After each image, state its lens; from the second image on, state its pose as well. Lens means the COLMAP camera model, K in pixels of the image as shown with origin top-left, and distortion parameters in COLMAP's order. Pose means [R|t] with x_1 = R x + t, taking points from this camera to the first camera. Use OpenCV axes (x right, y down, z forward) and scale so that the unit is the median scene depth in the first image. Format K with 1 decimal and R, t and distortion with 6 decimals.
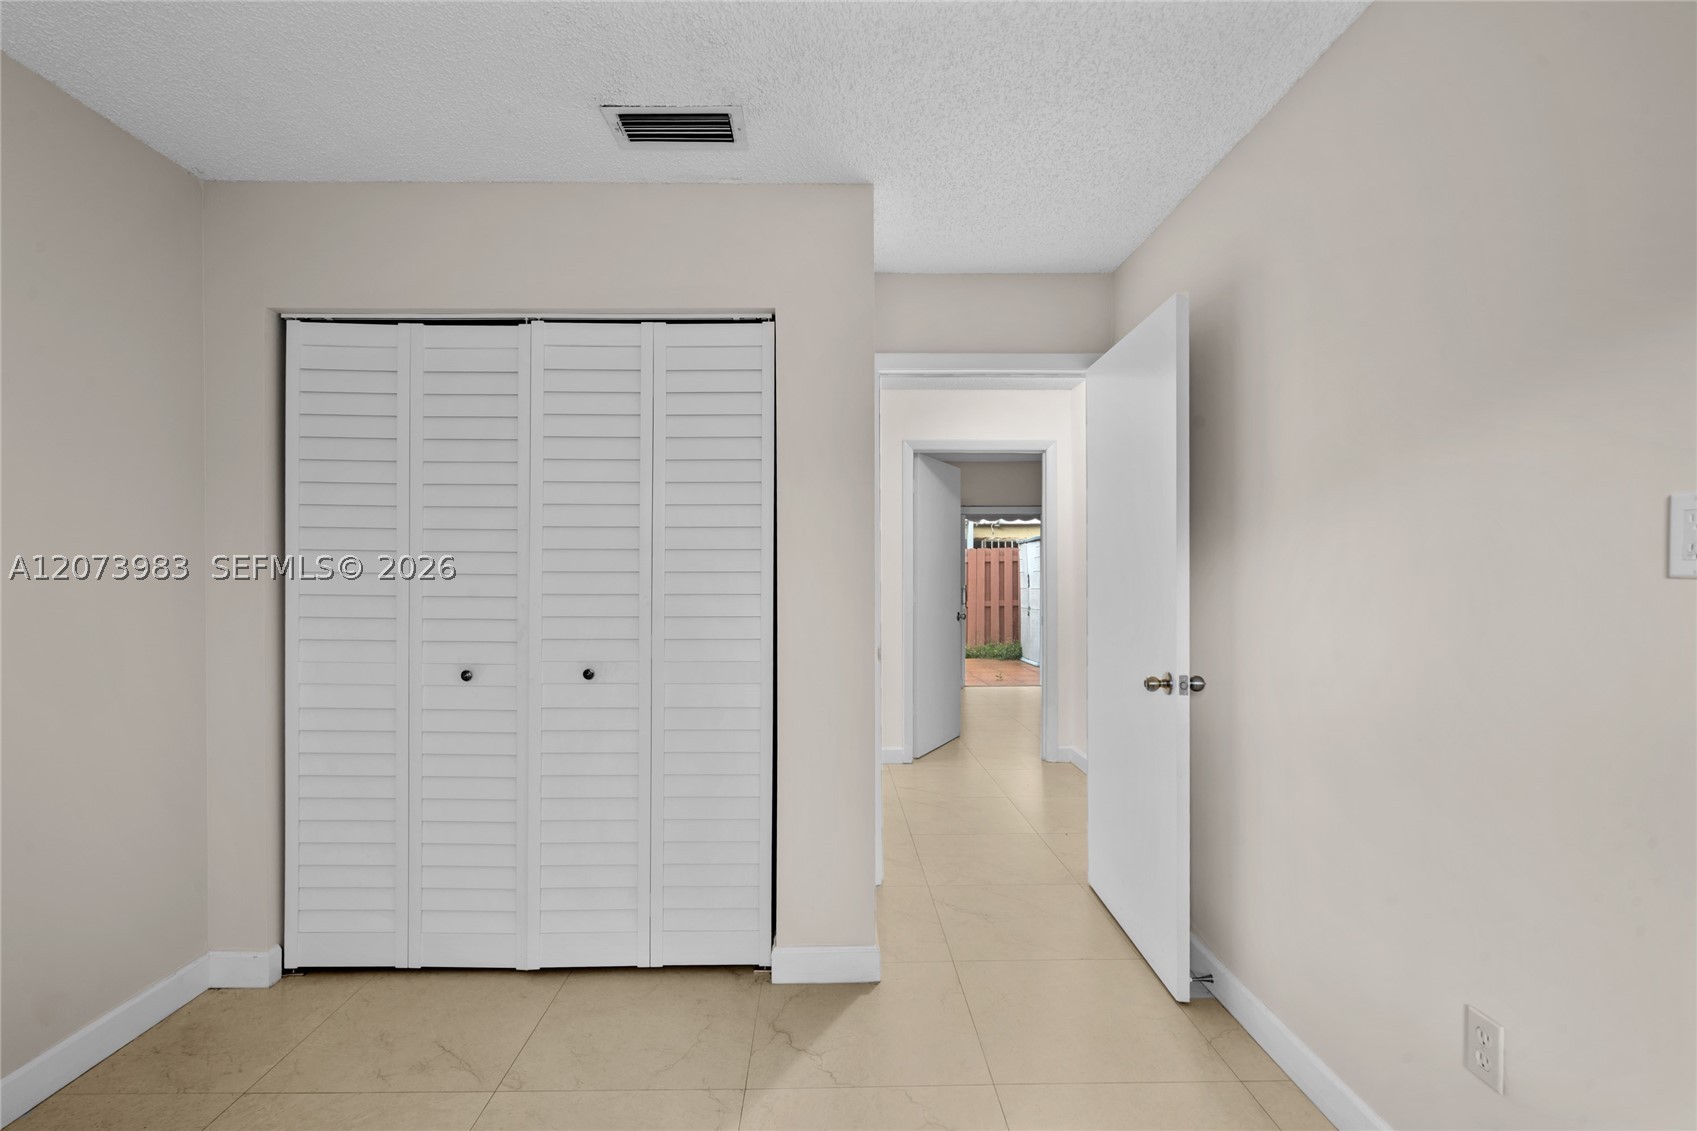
lens RADIAL K [[778.4, 0, 841.9], [0, 778.4, 573.4], [0, 0, 1]] dist [-0.000057, 0.000076]
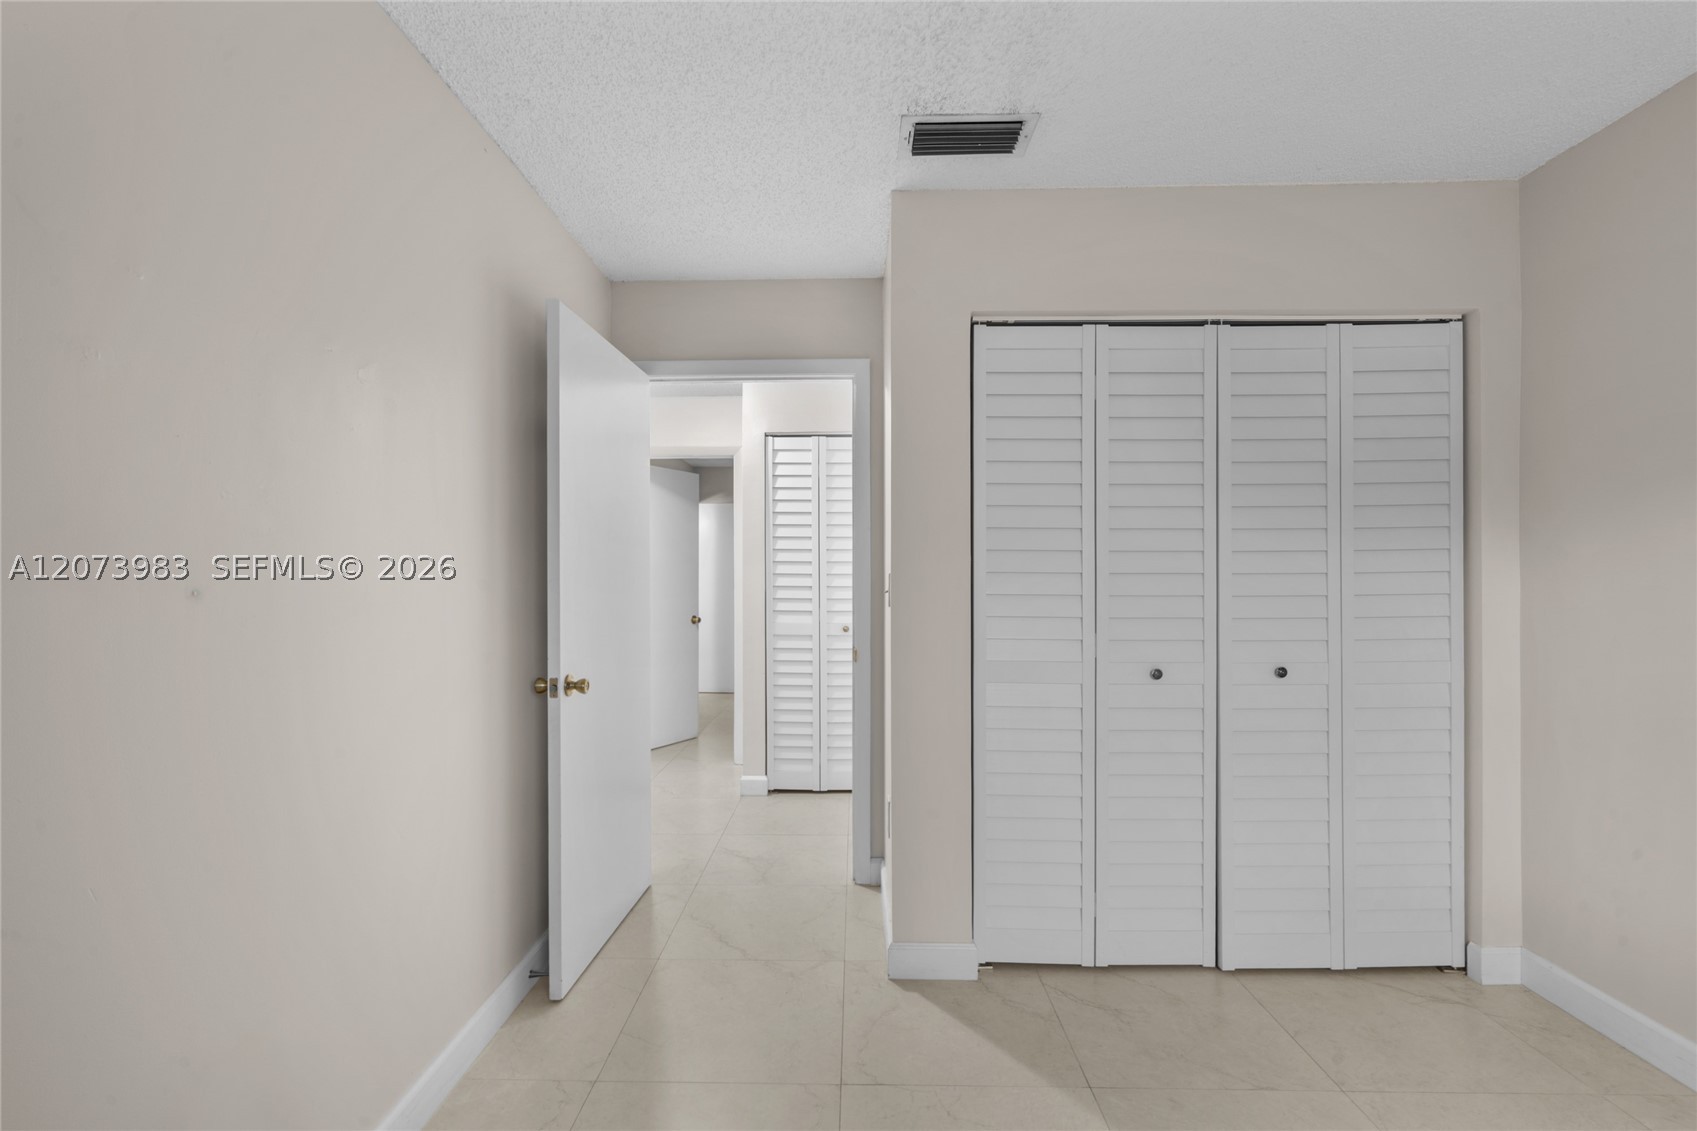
lens RADIAL K [[761.8, 0, 840.4], [0, 761.8, 567.2], [0, 0, 1]] dist [-0.003075, -0.000010]
pose [[0.999319, 0.004805, -0.036588, -0.679174], [-0.005151, 0.999943, -0.009365, 0.003151], [0.036540, 0.009547, 0.999287, -0.000035]]
